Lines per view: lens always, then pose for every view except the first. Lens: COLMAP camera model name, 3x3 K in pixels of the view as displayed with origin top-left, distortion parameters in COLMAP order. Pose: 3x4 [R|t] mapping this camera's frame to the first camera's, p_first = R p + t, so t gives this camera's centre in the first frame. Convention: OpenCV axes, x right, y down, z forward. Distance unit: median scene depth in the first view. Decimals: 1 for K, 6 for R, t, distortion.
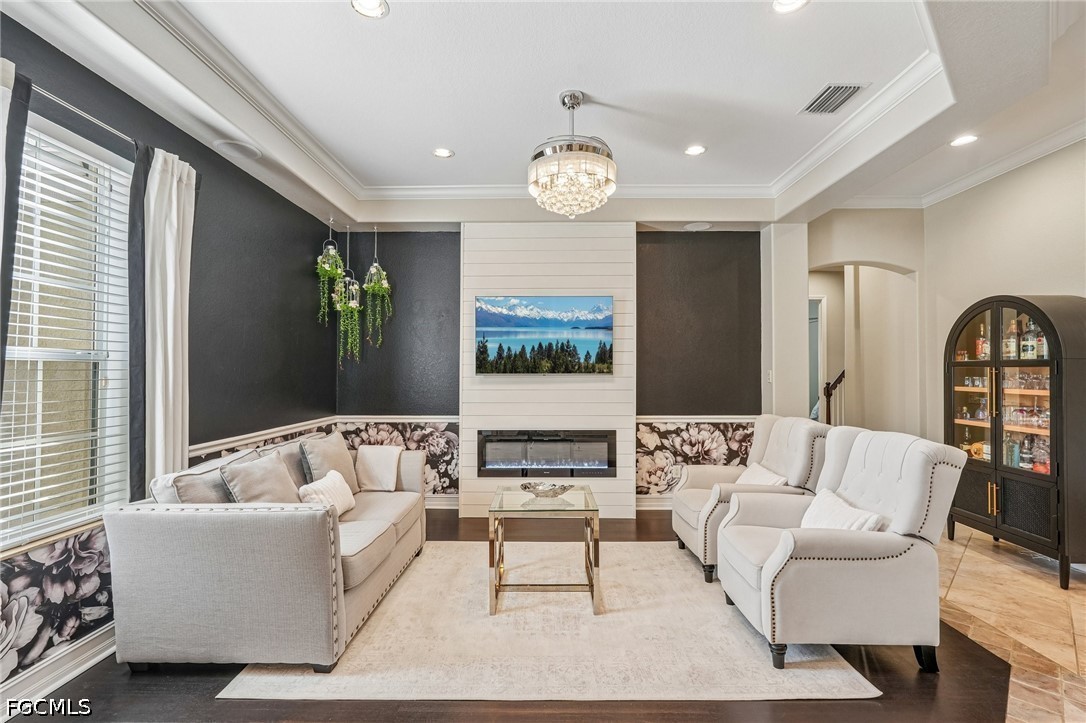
lens RADIAL K [[486.9, 0, 541.2], [0, 486.9, 360.9], [0, 0, 1]] dist [-0.011944, 0.006555]
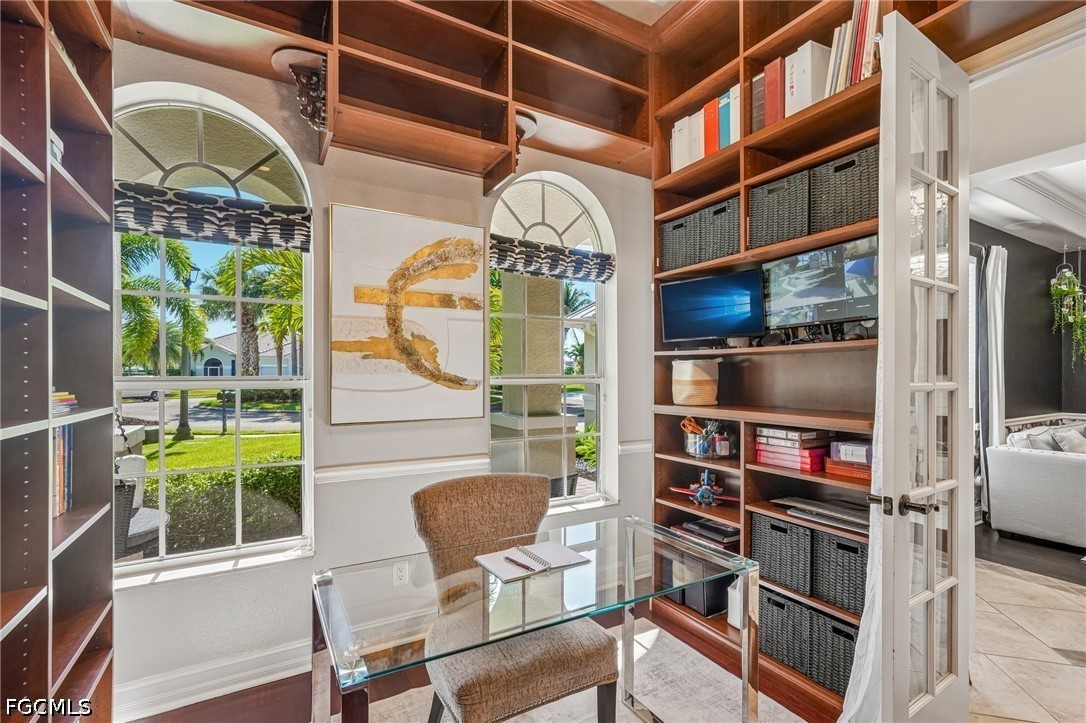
lens RADIAL K [[486.9, 0, 542.8], [0, 486.9, 370.8], [0, 0, 1]] dist [-0.011944, 0.006555]
pose [[0.516787, -0.002595, -0.856110, -0.081047], [0.015187, 0.999866, 0.006137, -0.014168], [0.855979, -0.016173, 0.516757, -0.715603]]
